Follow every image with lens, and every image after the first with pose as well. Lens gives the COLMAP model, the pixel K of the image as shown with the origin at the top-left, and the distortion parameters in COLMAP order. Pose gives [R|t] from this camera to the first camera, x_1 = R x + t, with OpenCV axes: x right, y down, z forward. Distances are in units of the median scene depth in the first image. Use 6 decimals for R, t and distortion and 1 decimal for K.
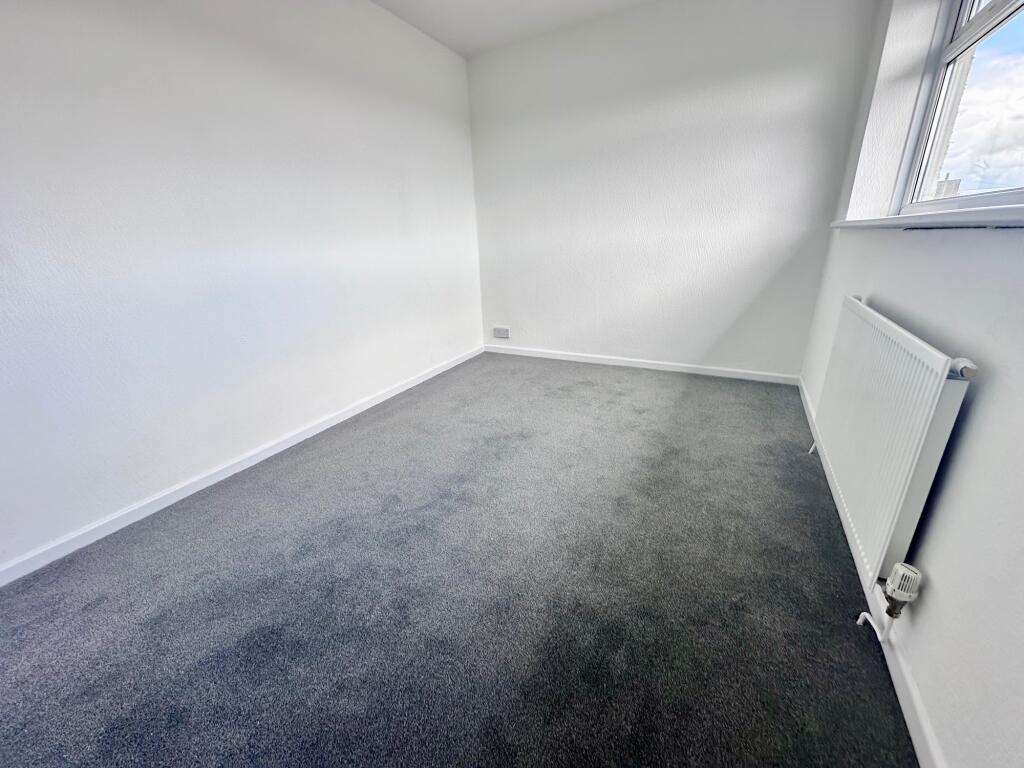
lens RADIAL K [[404.9, 0, 512.0], [0, 404.9, 384.0], [0, 0, 1]] dist [-0.007829, 0.000471]
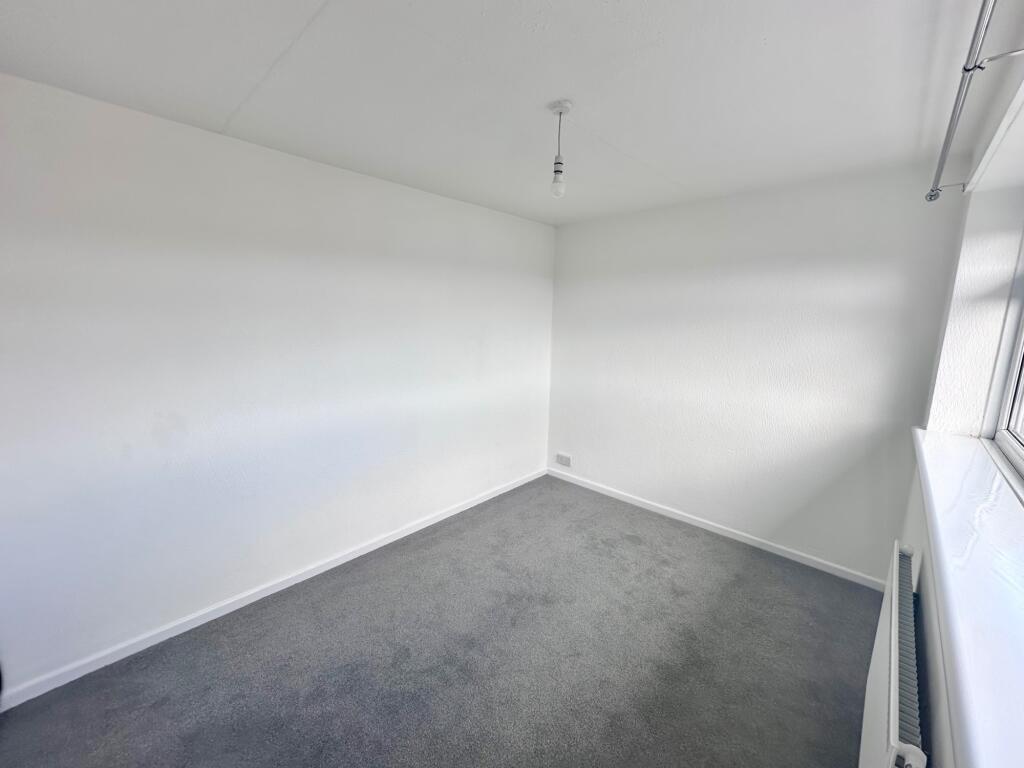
lens RADIAL K [[404.9, 0, 512.0], [0, 404.9, 384.0], [0, 0, 1]] dist [-0.007829, 0.000471]
pose [[0.963380, 0.099783, -0.248882, 0.136600], [-0.142200, 0.977031, -0.158715, -0.216616], [0.227329, 0.188294, 0.955441, -0.083437]]
